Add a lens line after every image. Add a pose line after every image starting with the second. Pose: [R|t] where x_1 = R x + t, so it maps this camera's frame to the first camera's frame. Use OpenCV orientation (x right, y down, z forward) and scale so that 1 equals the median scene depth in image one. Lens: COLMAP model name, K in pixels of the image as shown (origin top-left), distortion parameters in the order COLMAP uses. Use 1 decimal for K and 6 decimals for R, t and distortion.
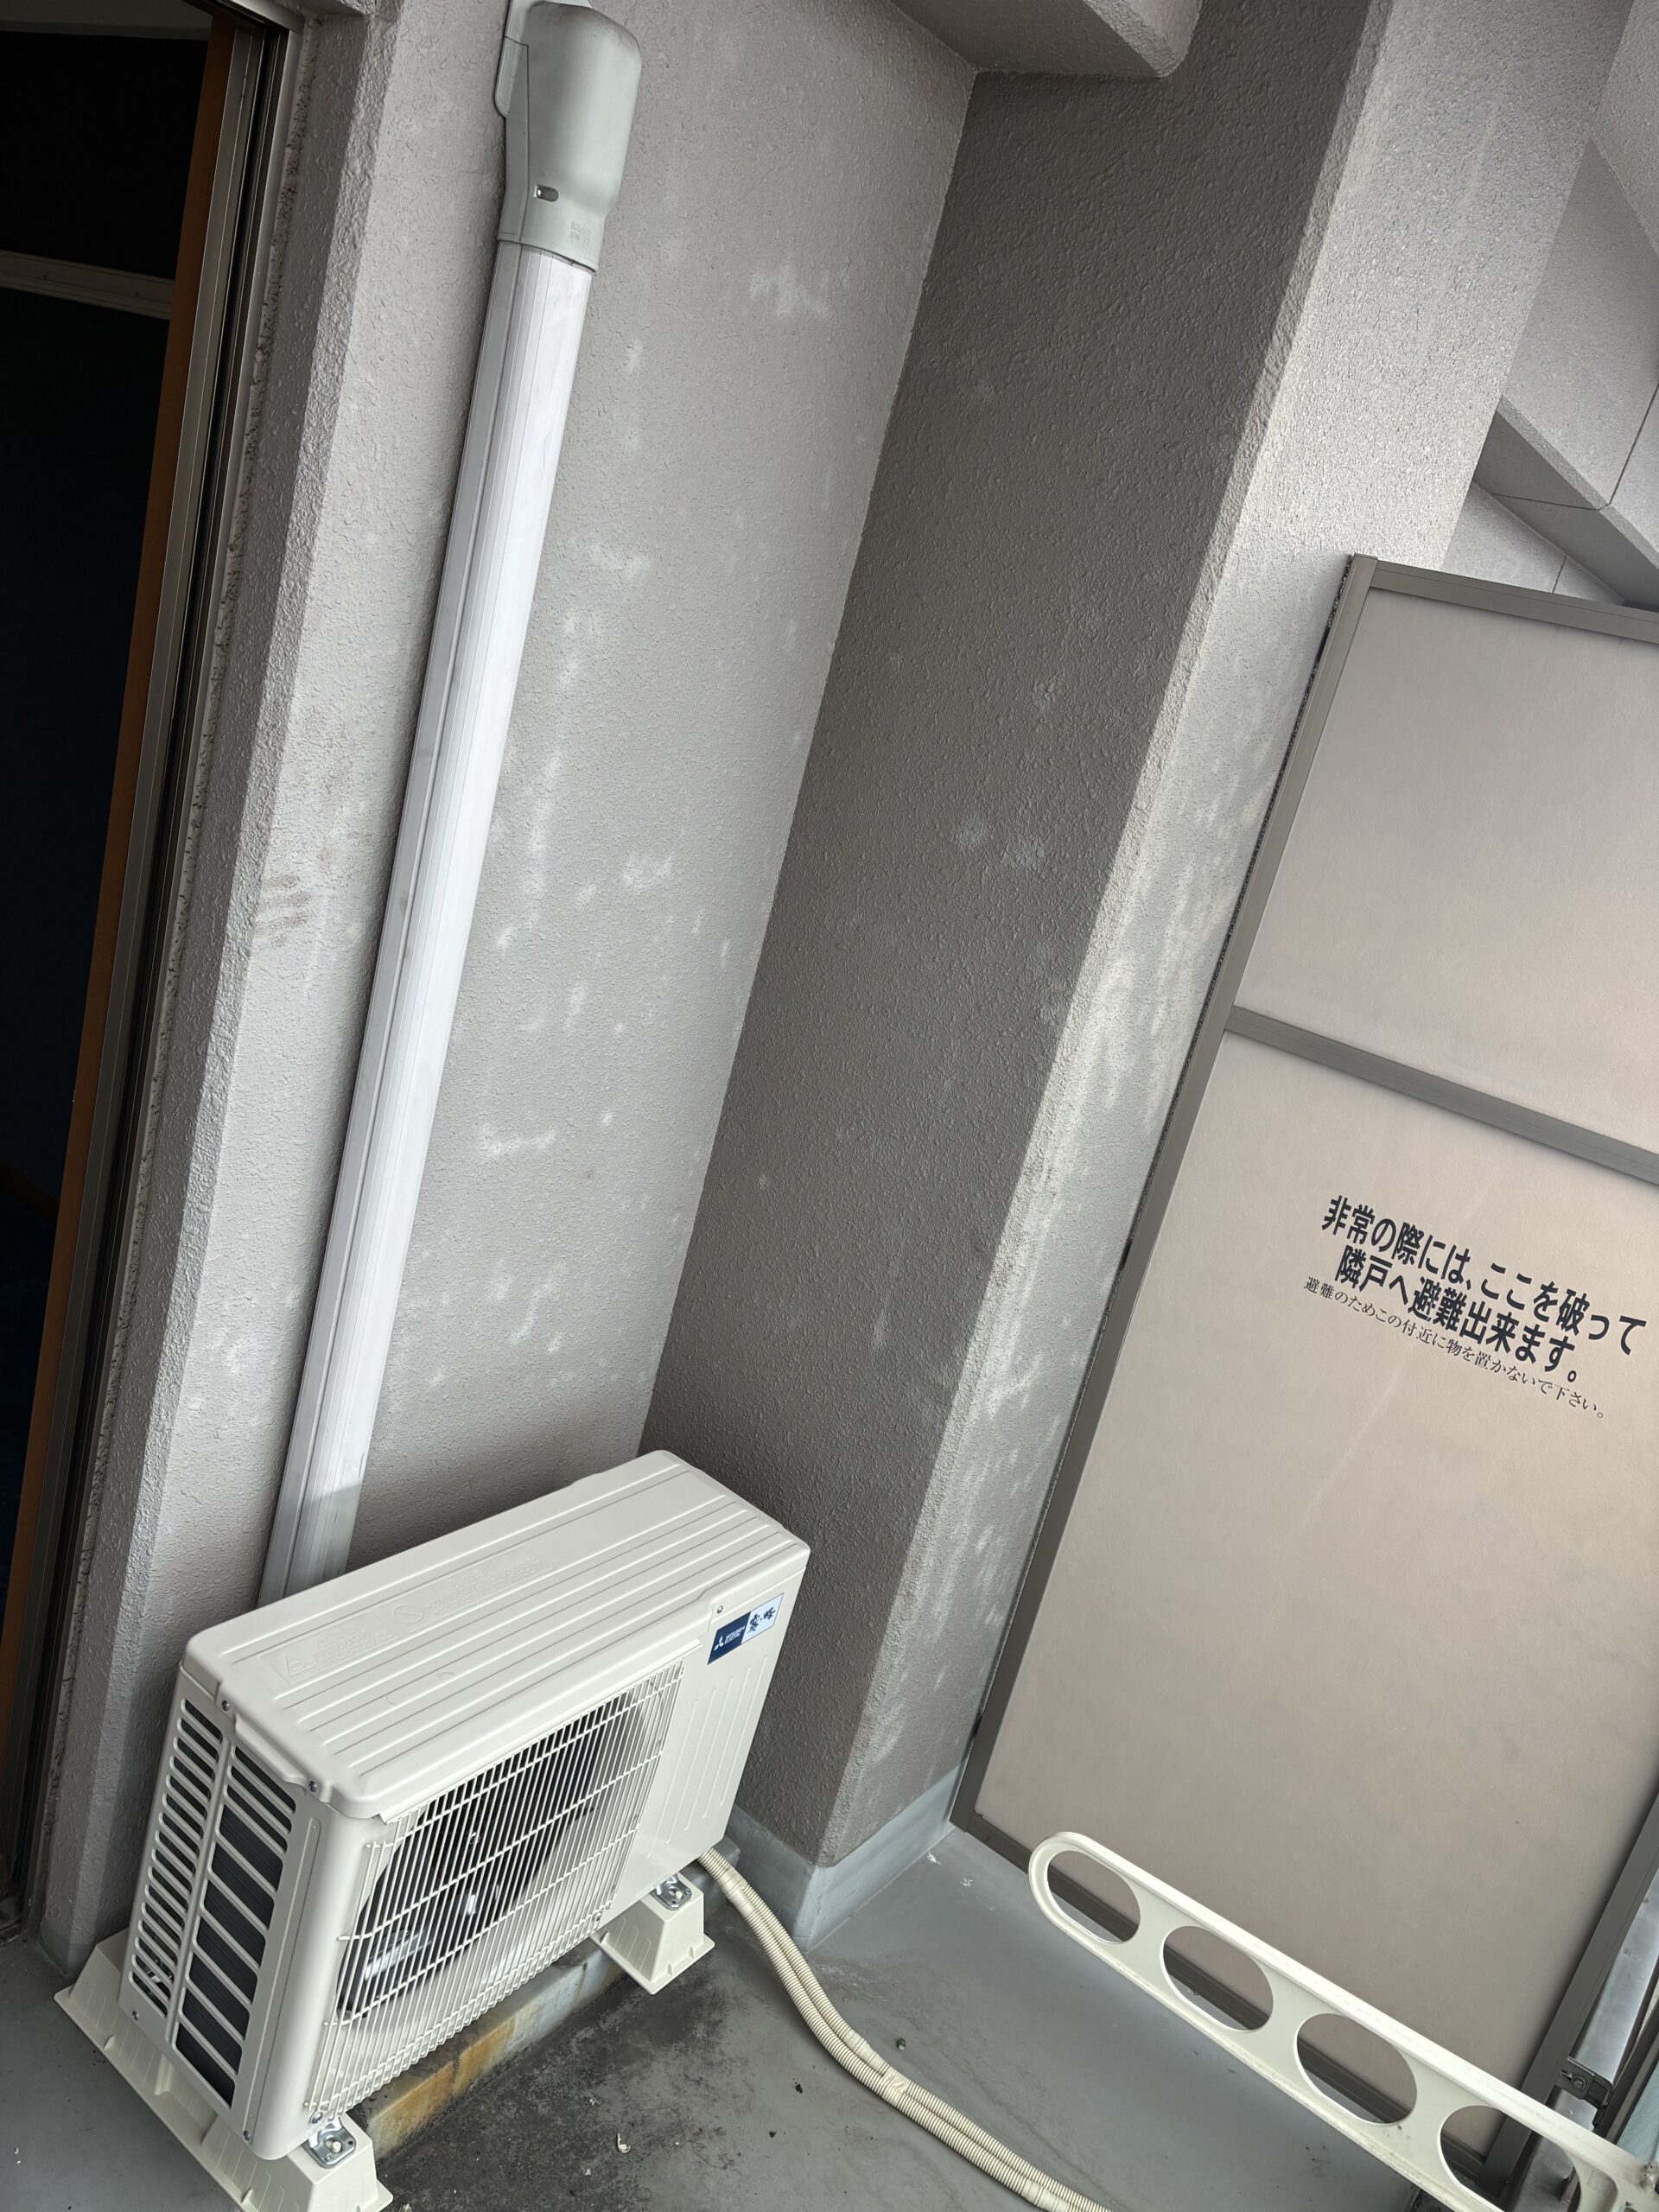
lens RADIAL K [[1696.3, 0, 829.5], [0, 1696.3, 1106.0], [0, 0, 1]] dist [0.038306, -0.061901]
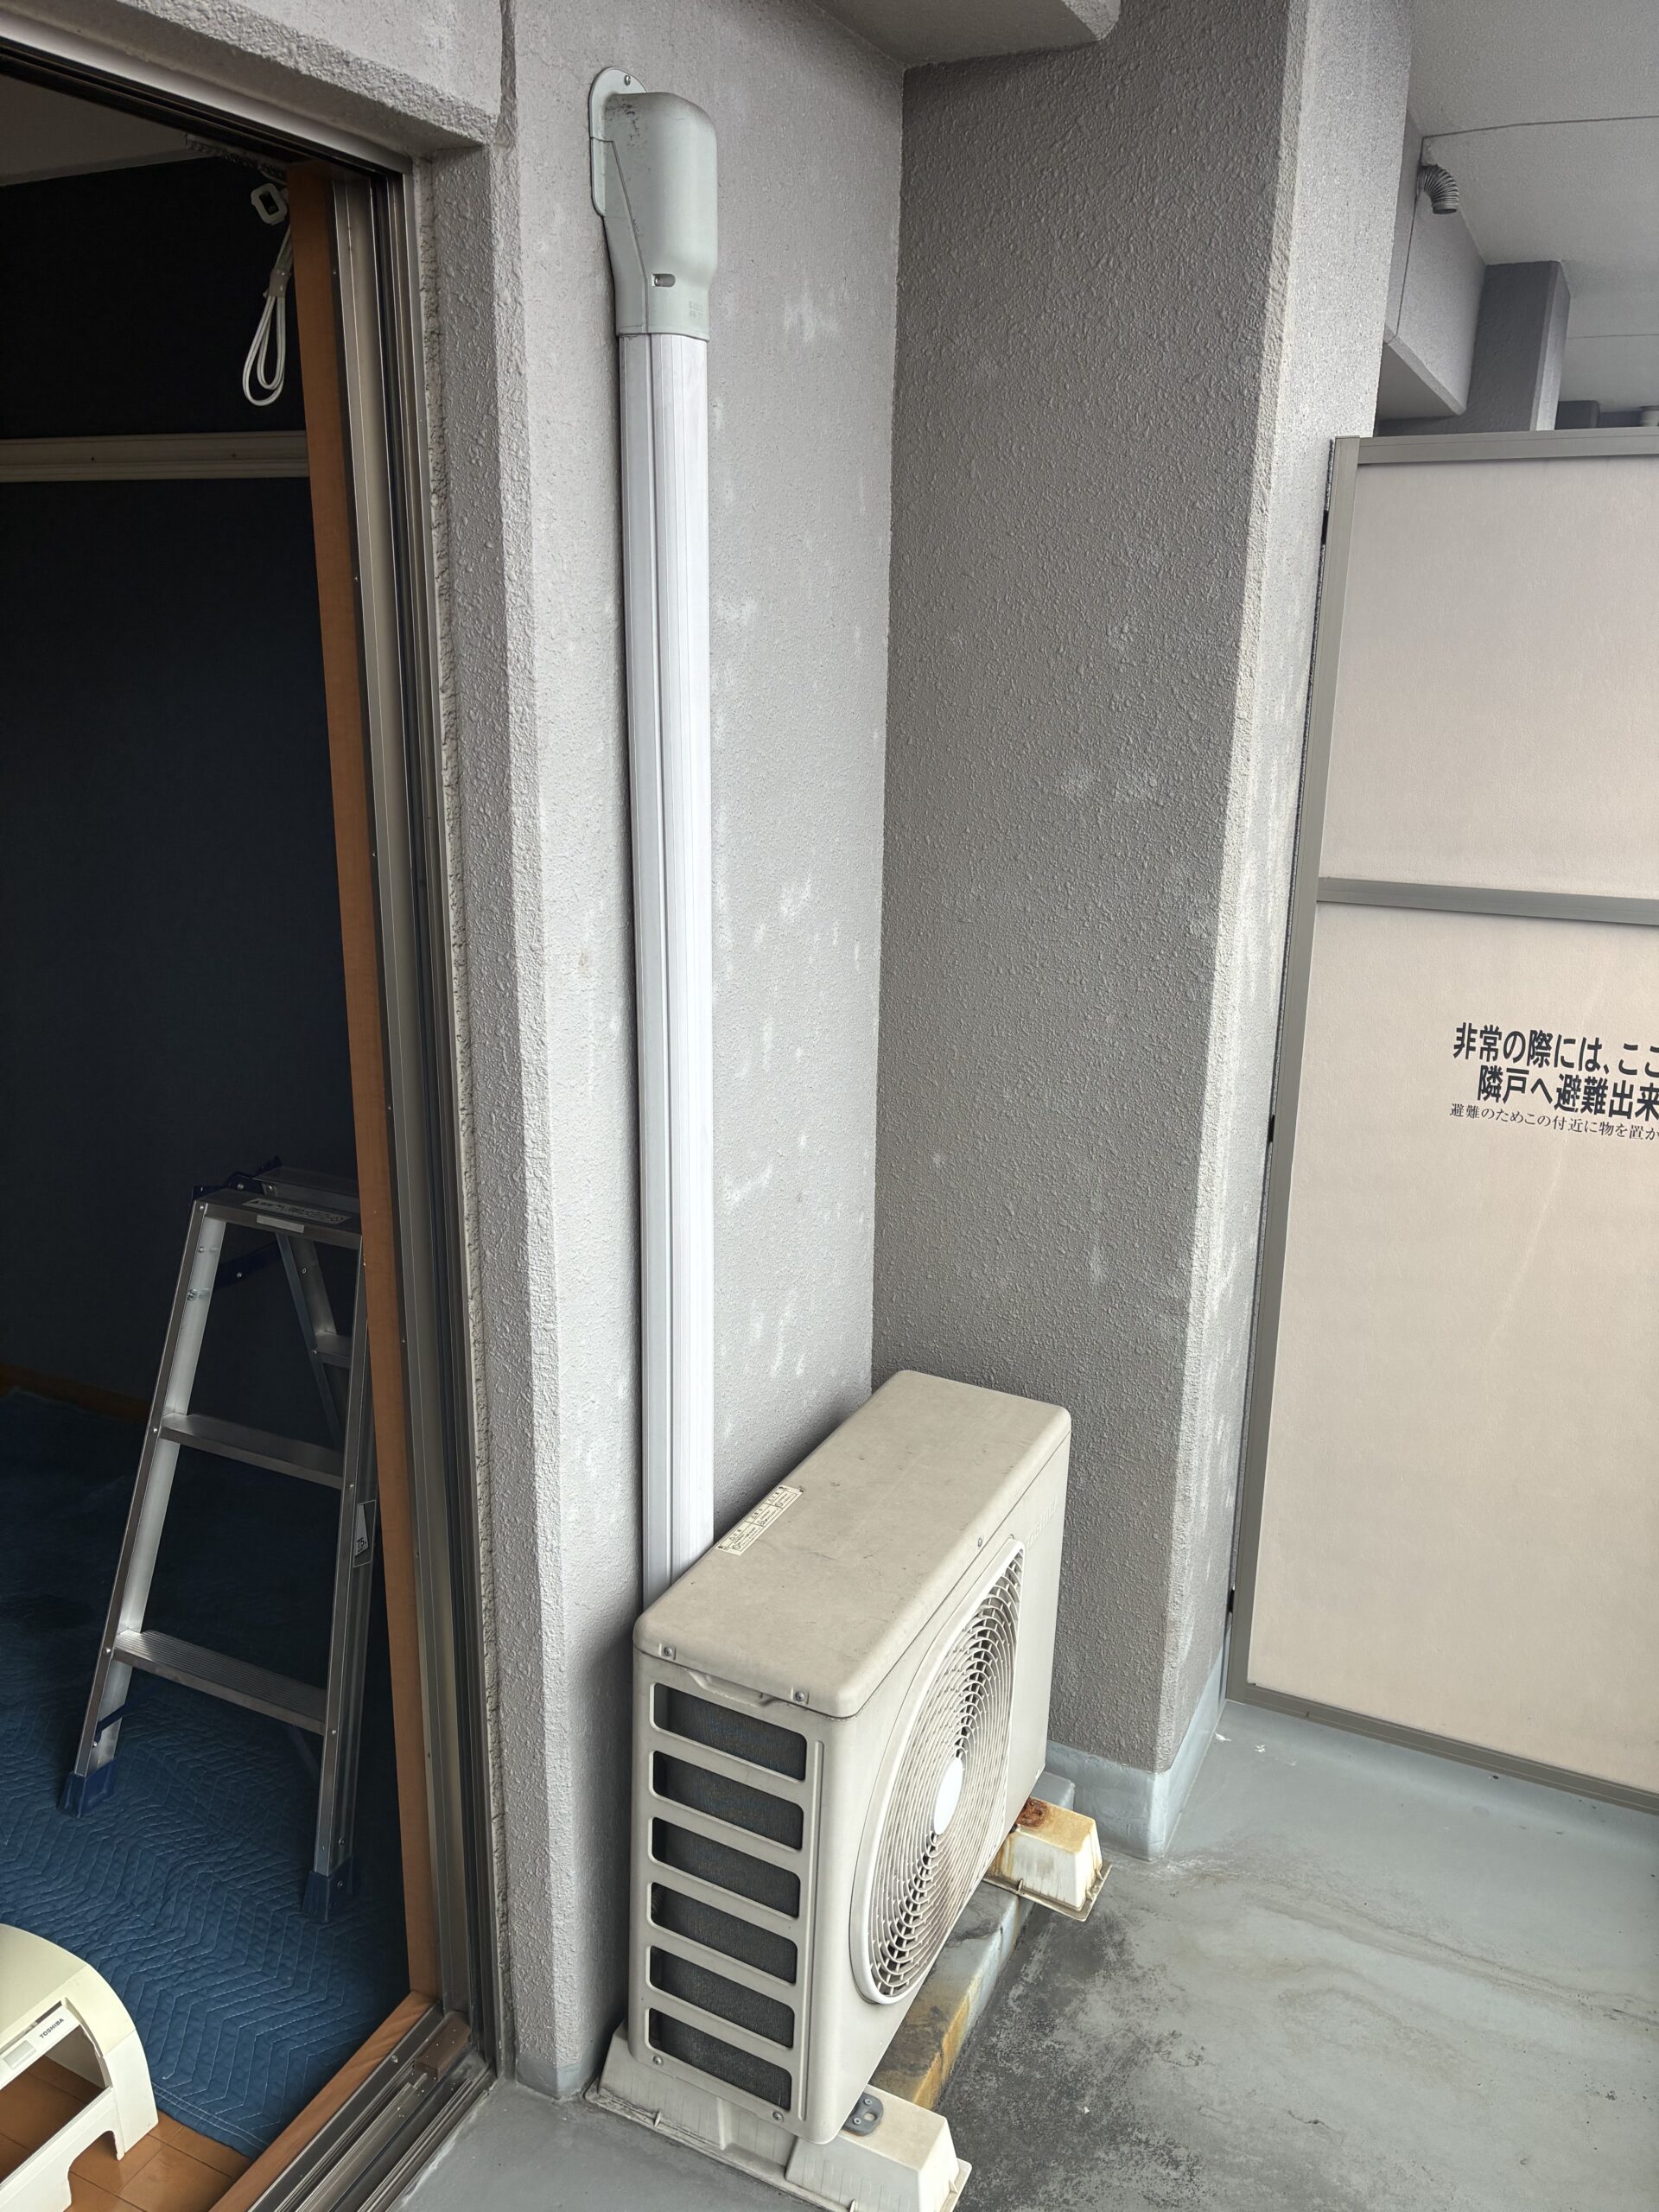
lens RADIAL K [[1709.7, 0, 818.4], [0, 1709.7, 1098.2], [0, 0, 1]] dist [0.021011, -0.030140]
pose [[0.955753, -0.272909, 0.109802, -0.235846], [0.271192, 0.962040, 0.030570, -0.048017], [-0.113976, 0.000560, 0.993483, -0.028252]]
